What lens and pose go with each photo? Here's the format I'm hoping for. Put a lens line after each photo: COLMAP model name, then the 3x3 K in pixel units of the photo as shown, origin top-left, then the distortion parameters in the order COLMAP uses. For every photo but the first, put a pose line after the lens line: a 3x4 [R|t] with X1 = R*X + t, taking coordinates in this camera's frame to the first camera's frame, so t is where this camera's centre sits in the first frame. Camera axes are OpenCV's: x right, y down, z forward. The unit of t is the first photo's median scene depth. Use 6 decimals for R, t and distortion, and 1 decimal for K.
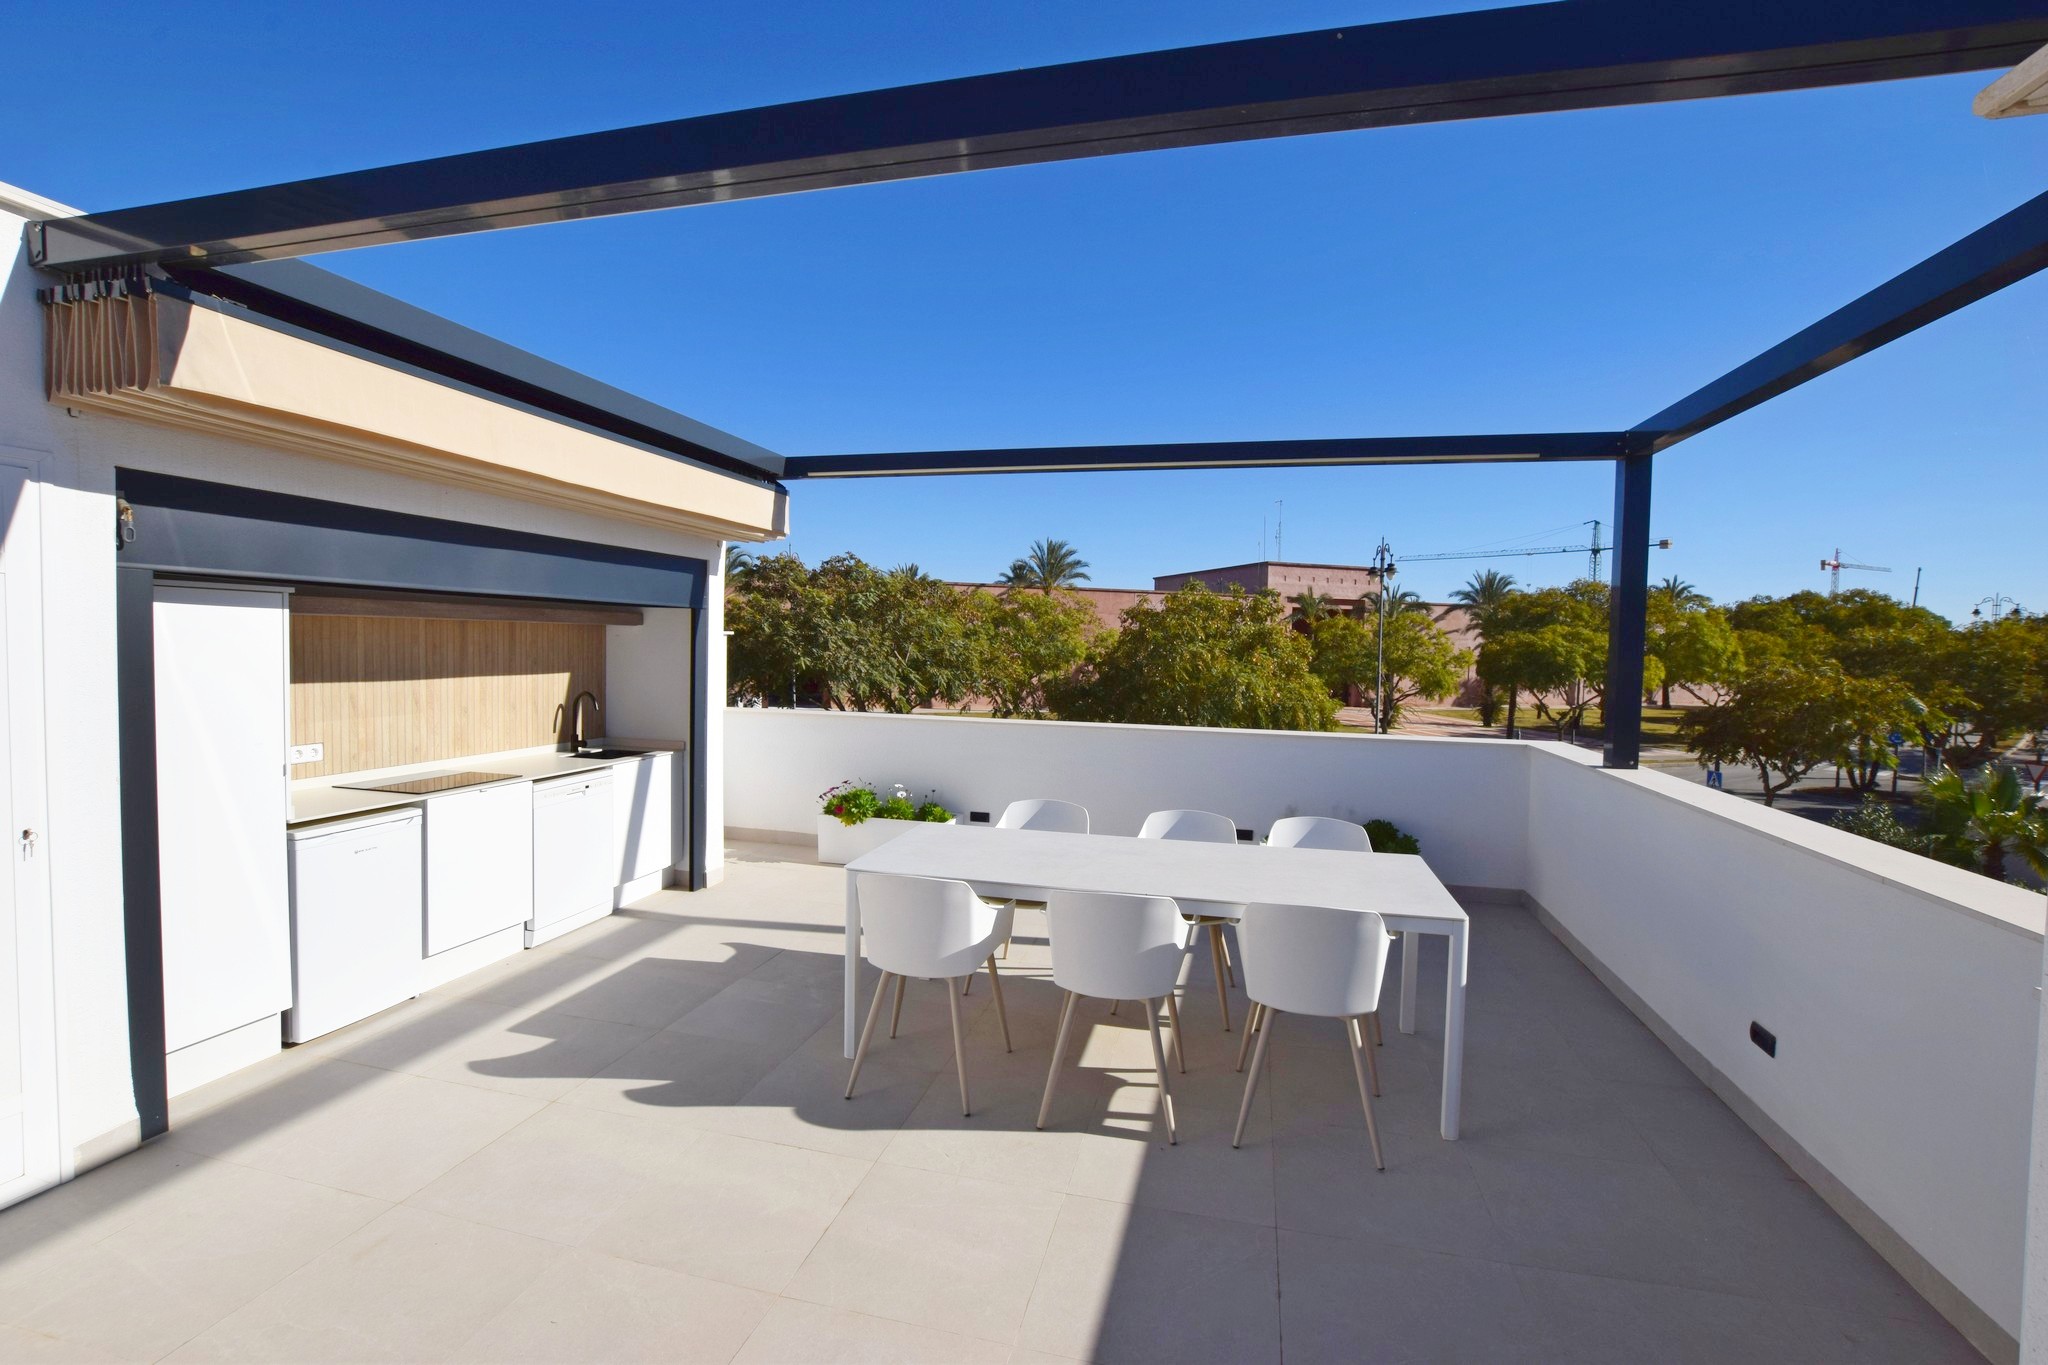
lens RADIAL K [[902.7, 0, 1017.4], [0, 902.7, 672.0], [0, 0, 1]] dist [-0.032901, 0.006204]
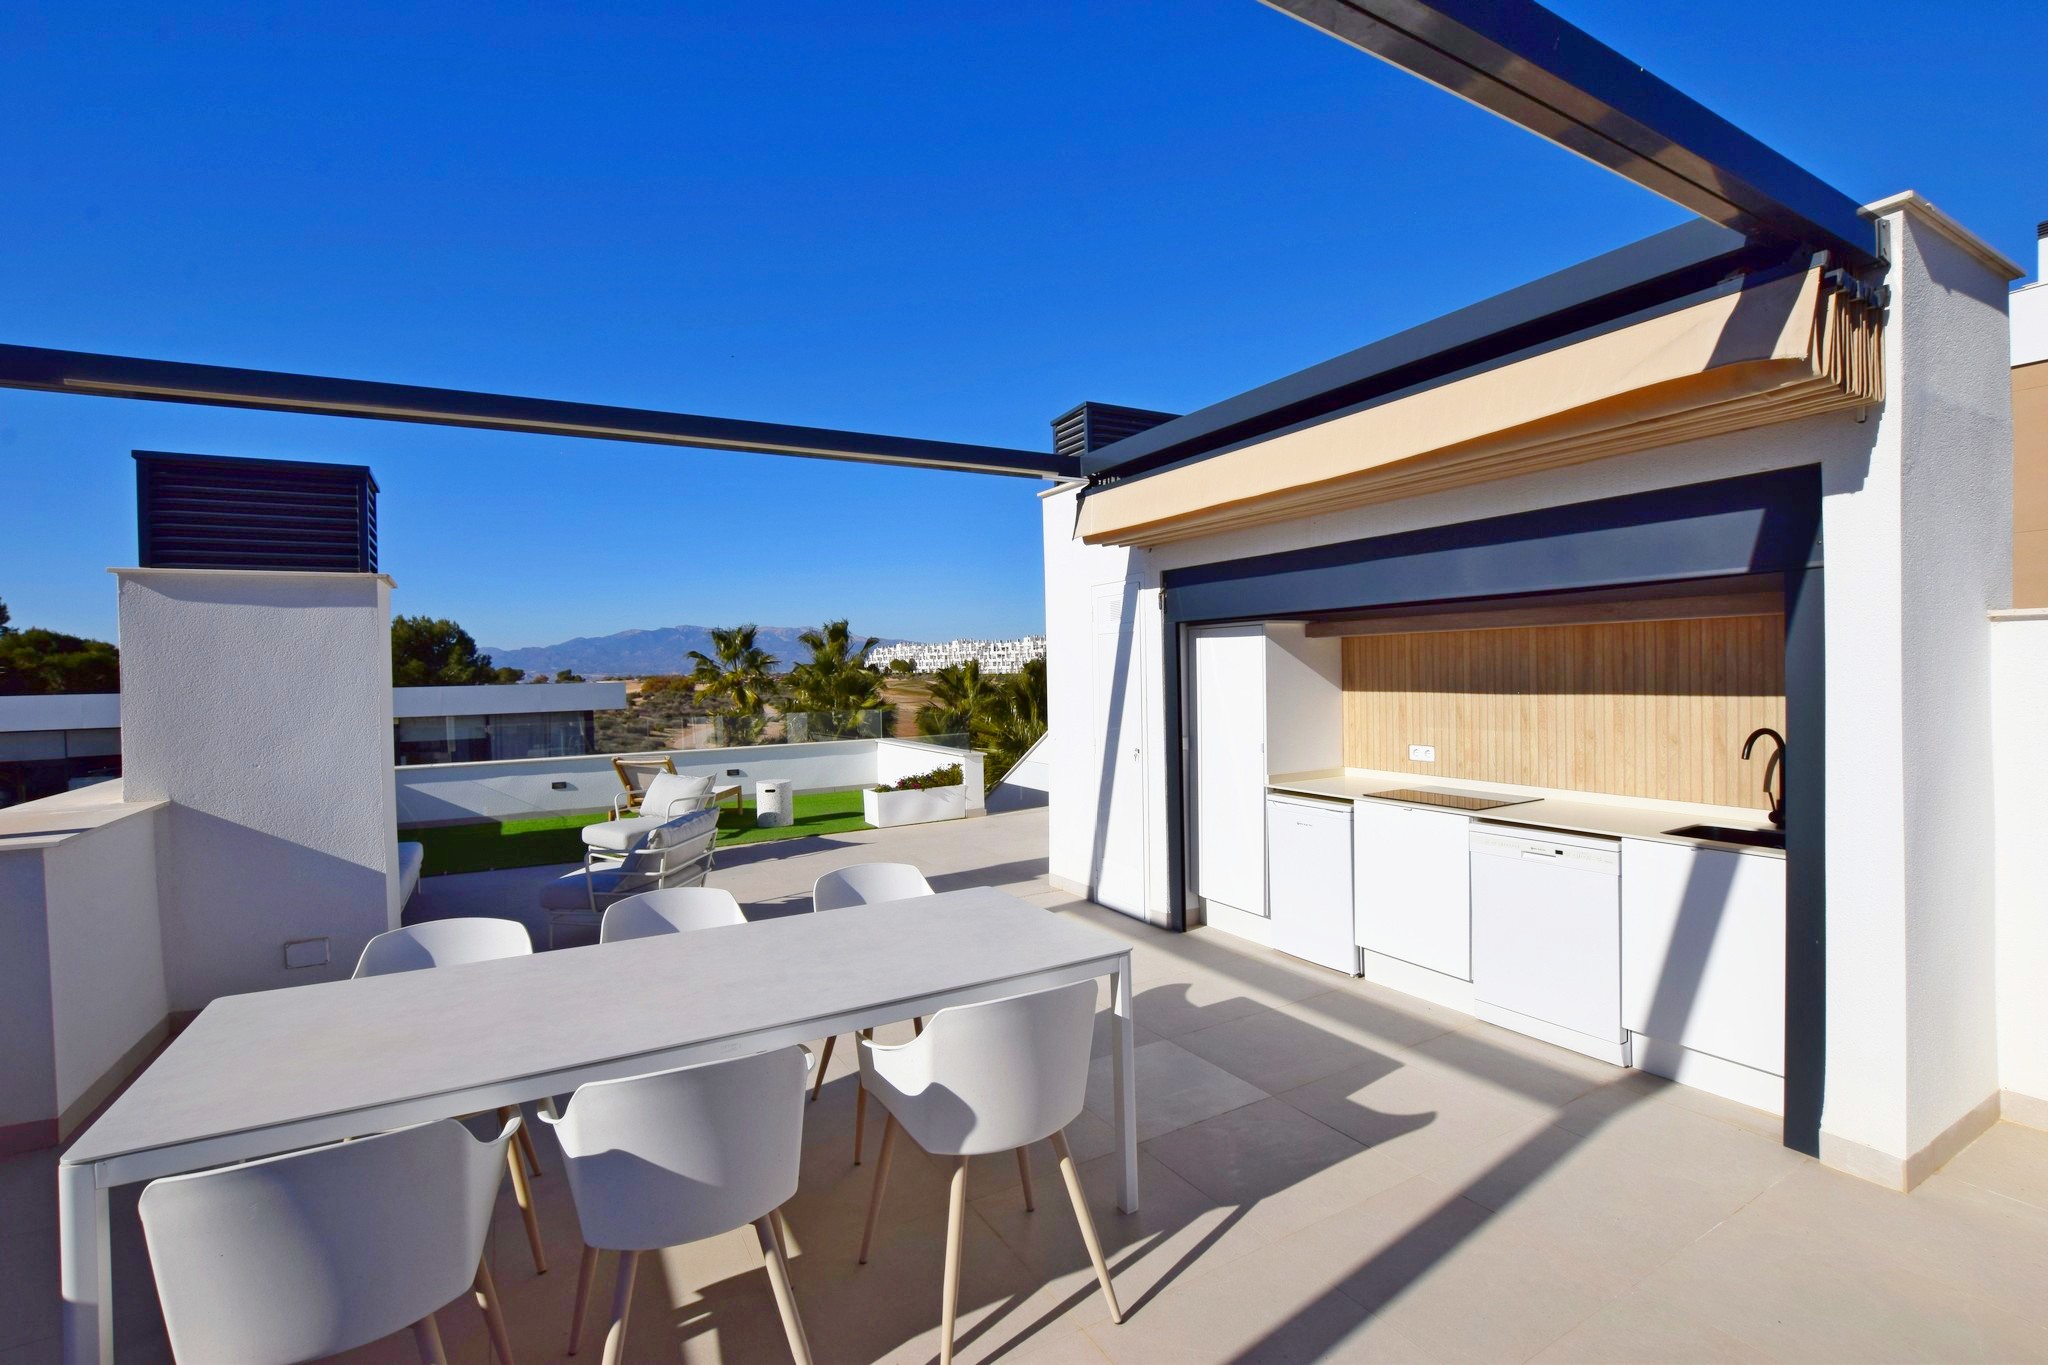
lens RADIAL K [[902.7, 0, 1020.0], [0, 902.7, 675.3], [0, 0, 1]] dist [-0.032901, 0.006204]
pose [[-0.720247, 0.002254, -0.693714, 0.072927], [-0.012913, 0.999778, 0.016655, -0.004227], [0.693597, 0.020954, -0.720058, 0.276915]]
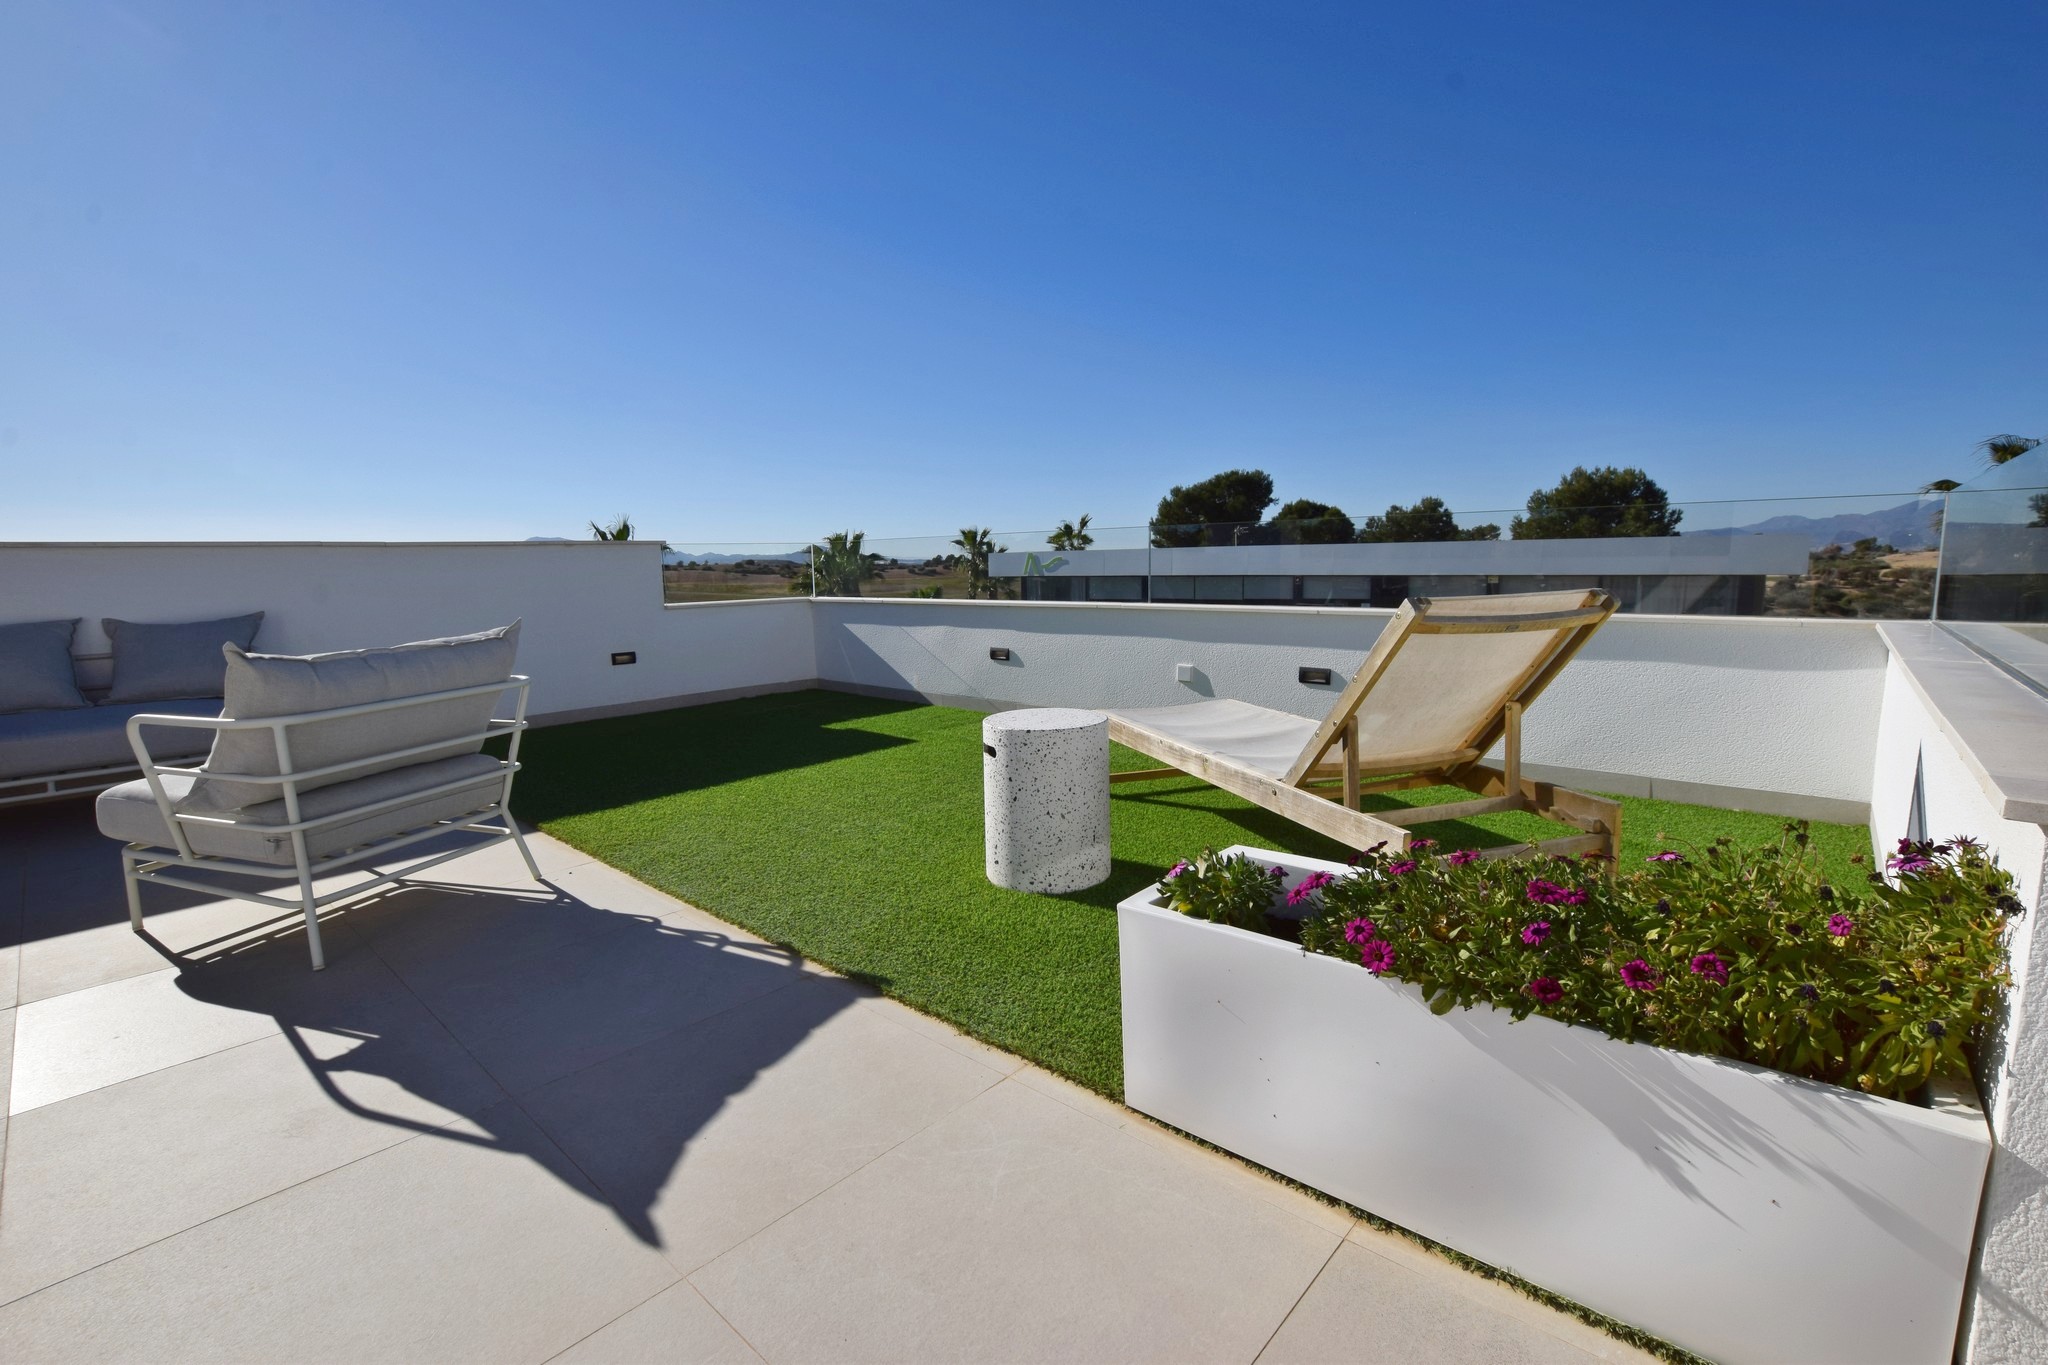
lens RADIAL K [[902.7, 0, 1020.2], [0, 902.7, 679.0], [0, 0, 1]] dist [-0.032901, 0.006204]
pose [[-0.887410, -0.061607, 0.456847, -0.192812], [0.014905, 0.986677, 0.162007, 0.030956], [-0.460741, 0.150576, -0.874668, -0.010083]]
